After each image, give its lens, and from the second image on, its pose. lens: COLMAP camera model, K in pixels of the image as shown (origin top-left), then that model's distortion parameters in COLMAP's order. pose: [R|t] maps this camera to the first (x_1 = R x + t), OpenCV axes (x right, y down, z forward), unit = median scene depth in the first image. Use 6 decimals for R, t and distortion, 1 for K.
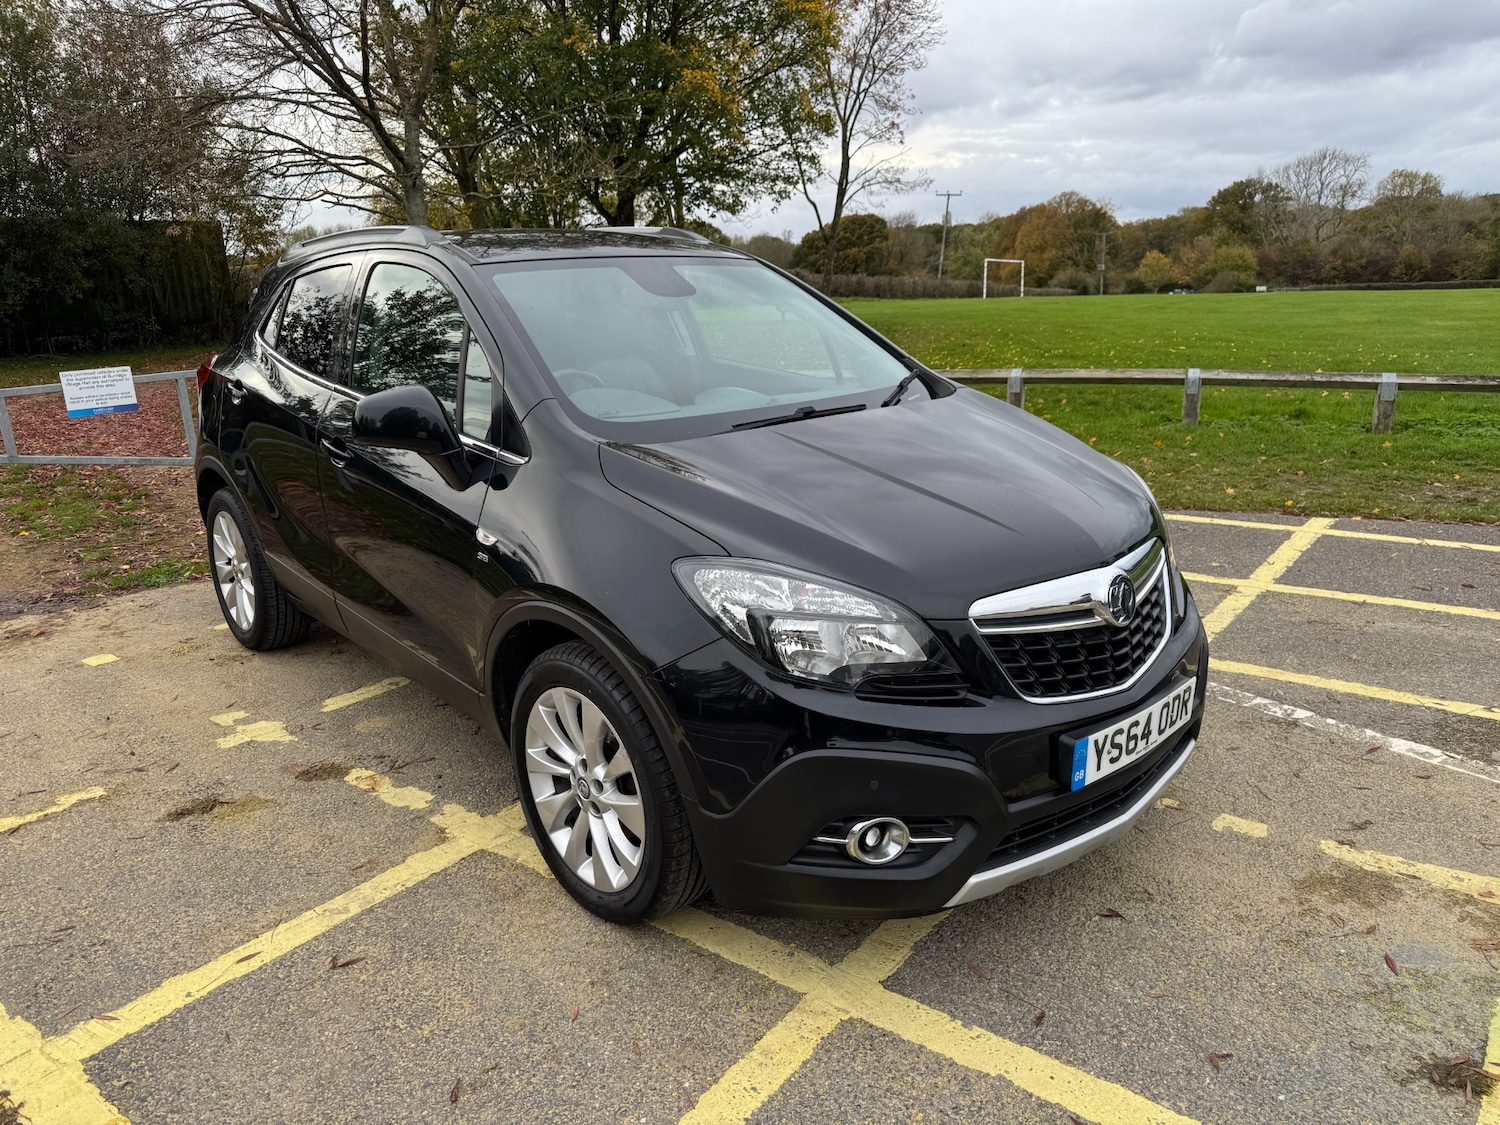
lens RADIAL K [[1059.2, 0, 737.3], [0, 1059.2, 565.8], [0, 0, 1]] dist [0.028889, -0.035270]
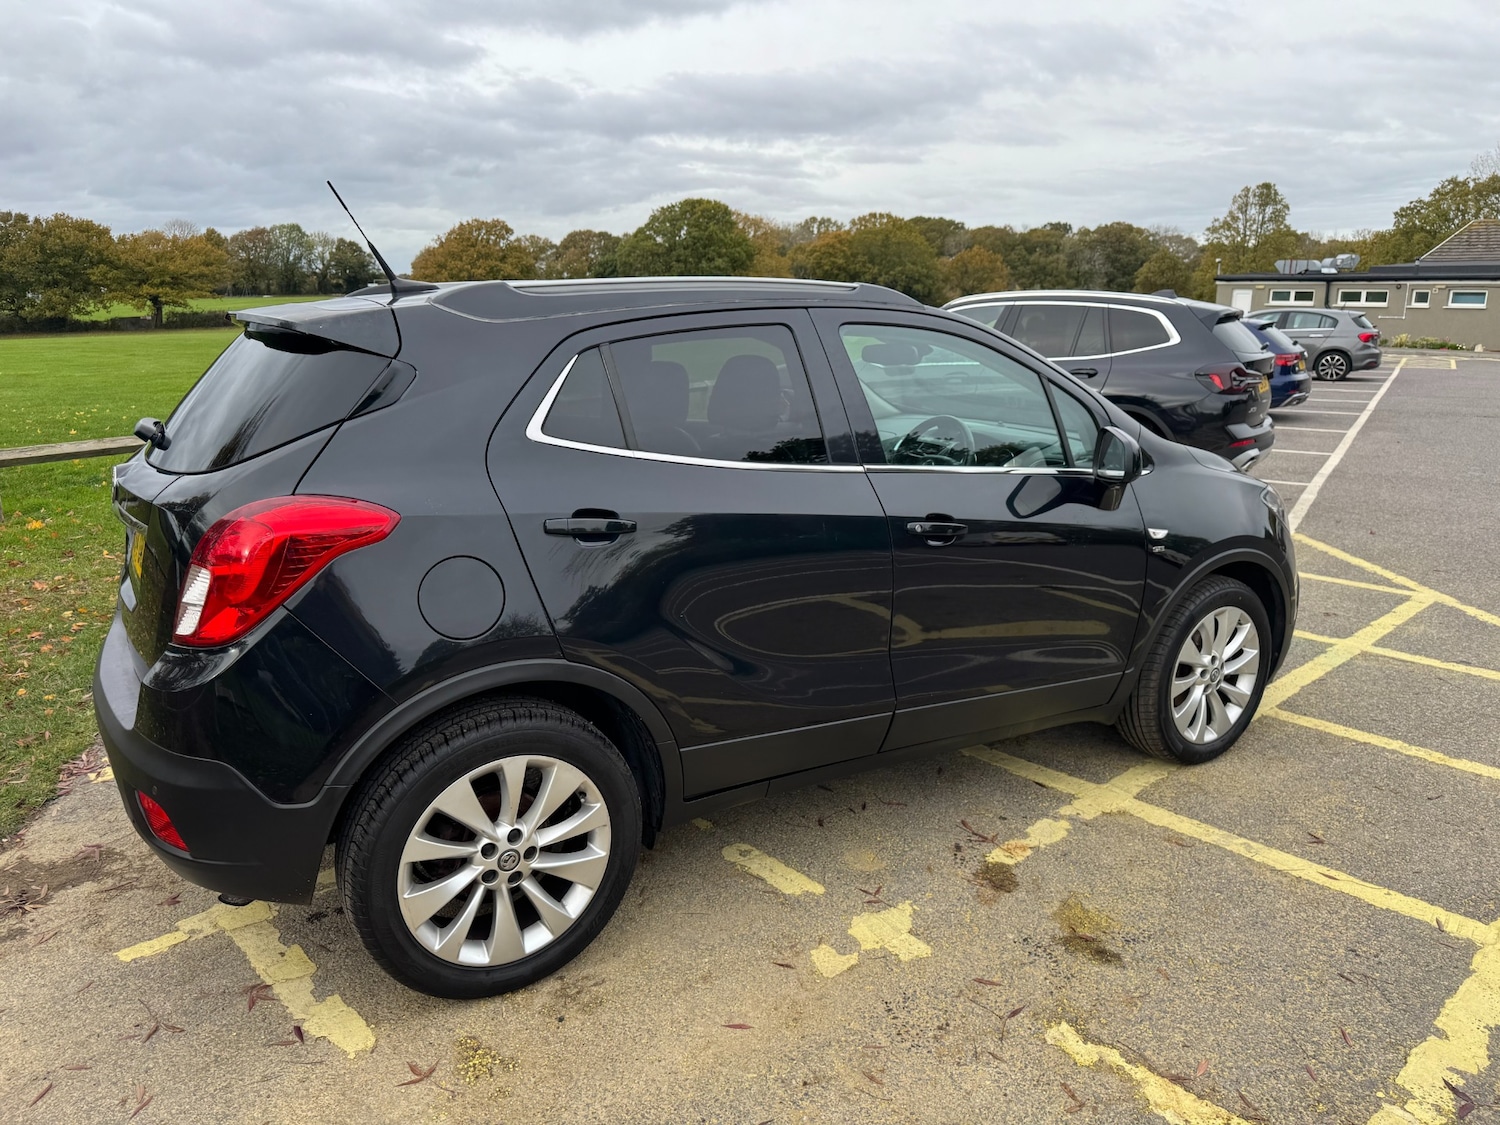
lens RADIAL K [[1059.2, 0, 750.2], [0, 1059.2, 557.9], [0, 0, 1]] dist [0.028889, -0.035270]
pose [[0.166950, -0.202616, 0.964922, -1.284346], [0.259588, 0.953161, 0.155233, -0.267389], [-0.951179, 0.224566, 0.211727, 0.982317]]
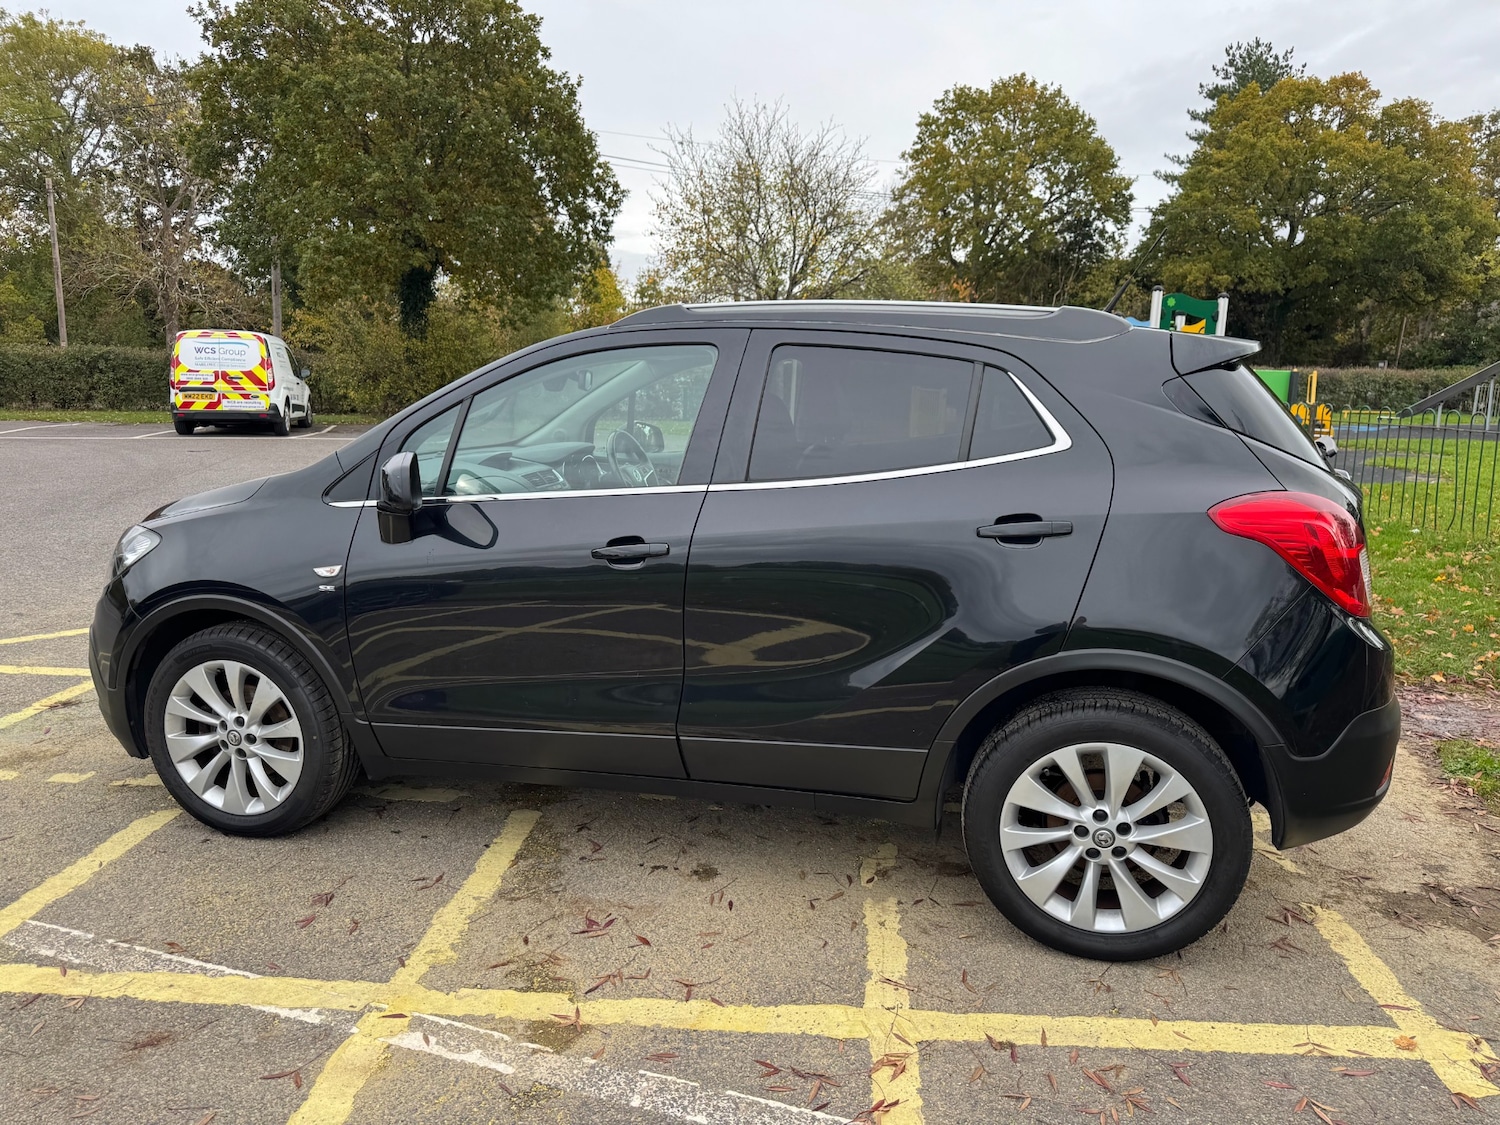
lens RADIAL K [[1059.2, 0, 741.7], [0, 1059.2, 574.6], [0, 0, 1]] dist [0.028889, -0.035270]
pose [[-0.834329, 0.127610, -0.536294, 0.405293], [-0.139624, 0.892201, 0.429515, -0.586897], [0.533292, 0.433236, -0.726571, 2.039614]]
